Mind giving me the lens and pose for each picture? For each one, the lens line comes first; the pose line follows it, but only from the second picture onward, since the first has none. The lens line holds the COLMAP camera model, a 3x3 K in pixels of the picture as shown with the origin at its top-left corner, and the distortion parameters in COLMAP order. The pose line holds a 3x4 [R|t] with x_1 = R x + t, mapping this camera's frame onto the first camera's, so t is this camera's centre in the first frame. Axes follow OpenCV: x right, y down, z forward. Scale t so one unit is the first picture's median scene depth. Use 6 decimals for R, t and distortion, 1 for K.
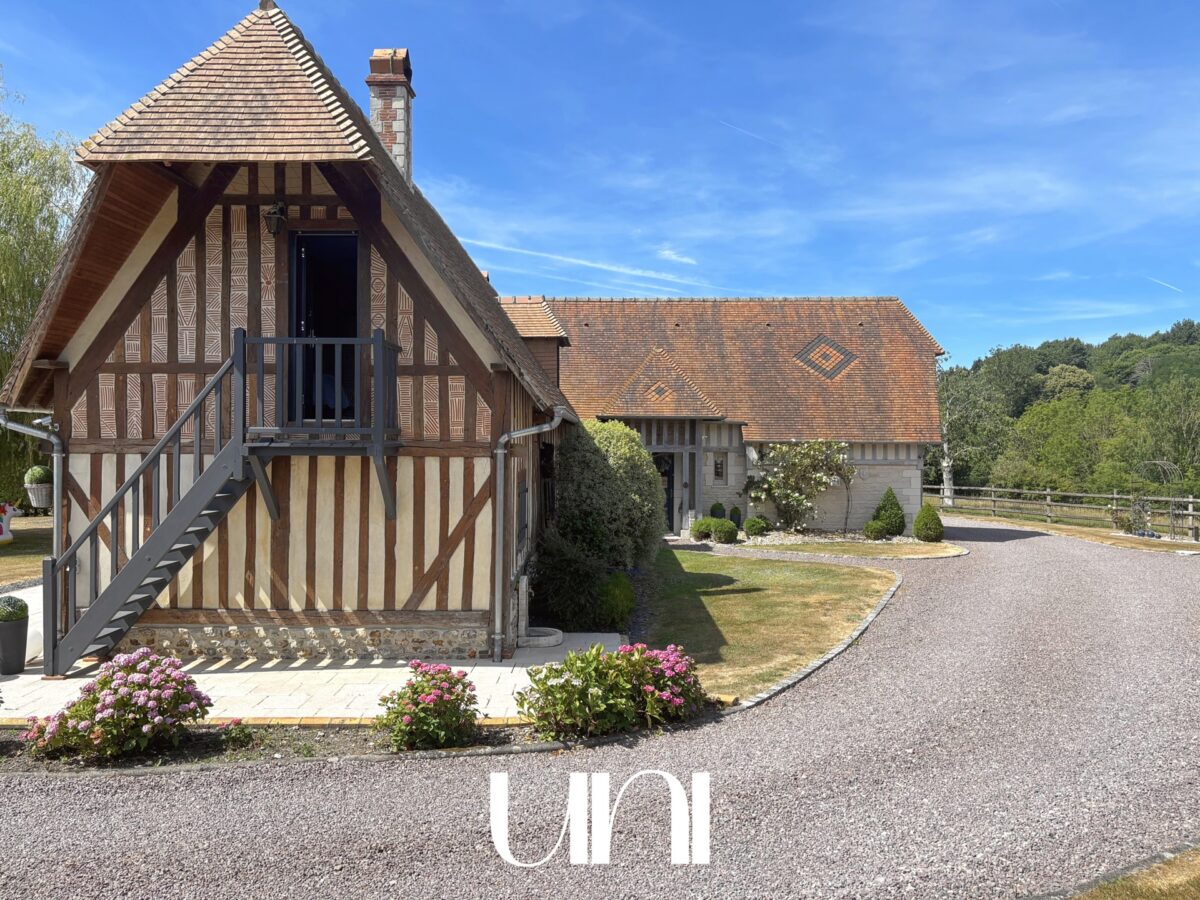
lens RADIAL K [[893.6, 0, 597.6], [0, 893.6, 448.0], [0, 0, 1]] dist [0.067609, -0.078117]
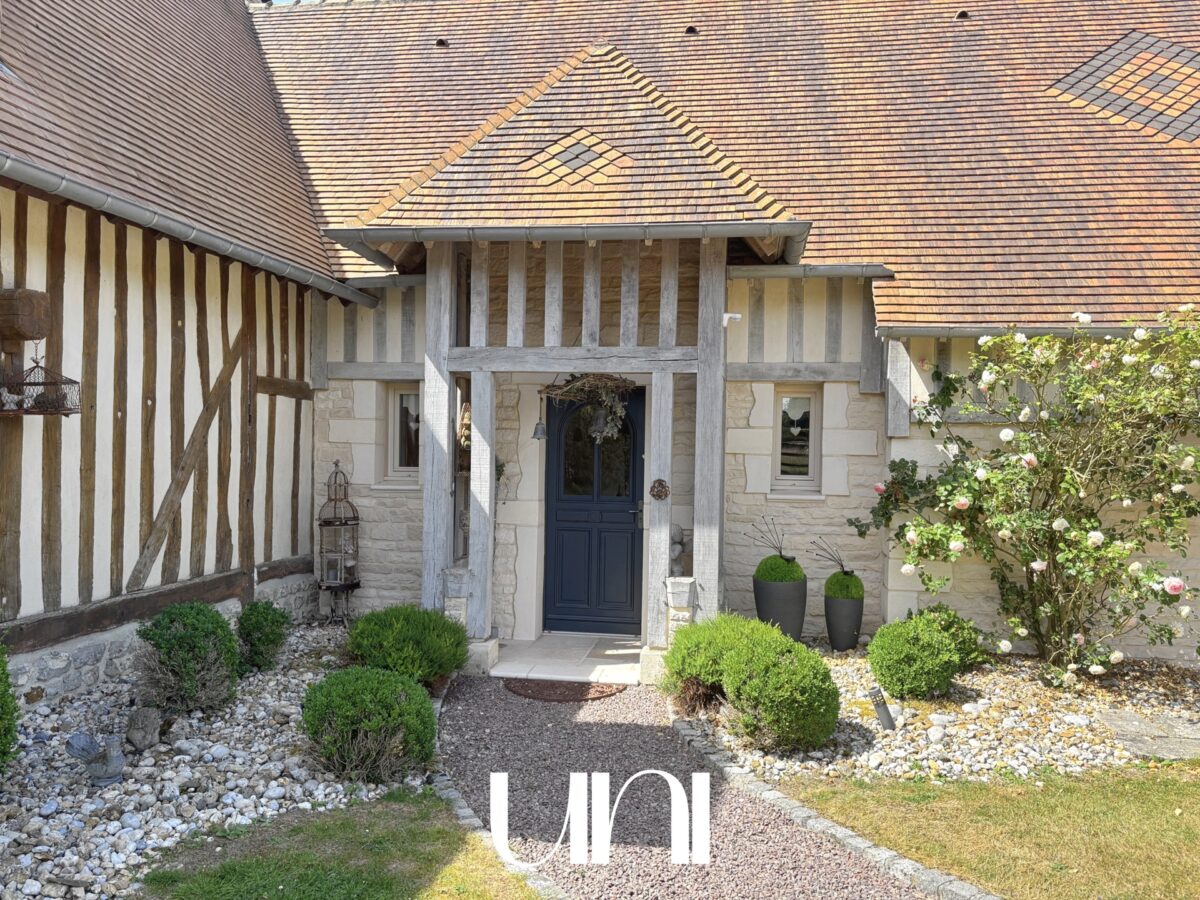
lens RADIAL K [[905.4, 0, 603.5], [0, 905.4, 456.1], [0, 0, 1]] dist [0.038419, -0.045686]
pose [[0.991020, 0.016483, -0.132695, 0.283619], [-0.015025, 0.999815, 0.011979, 0.067271], [0.132868, -0.009878, 0.991085, 1.724580]]
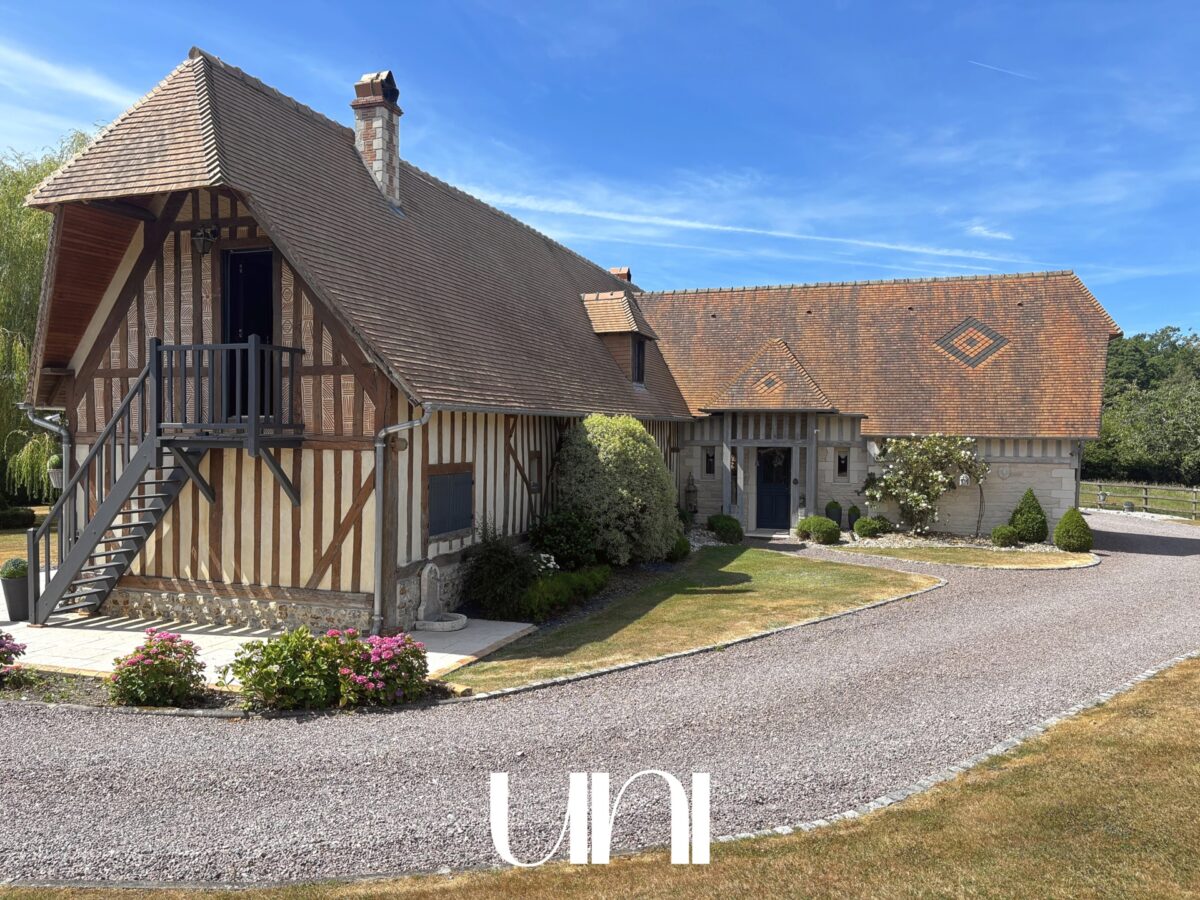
lens RADIAL K [[897.6, 0, 595.8], [0, 897.6, 453.4], [0, 0, 1]] dist [0.022987, -0.000366]
pose [[0.951009, 0.010036, -0.309001, 0.460320], [-0.005571, 0.999867, 0.015331, -0.004197], [0.309114, -0.012858, 0.950938, 0.060026]]
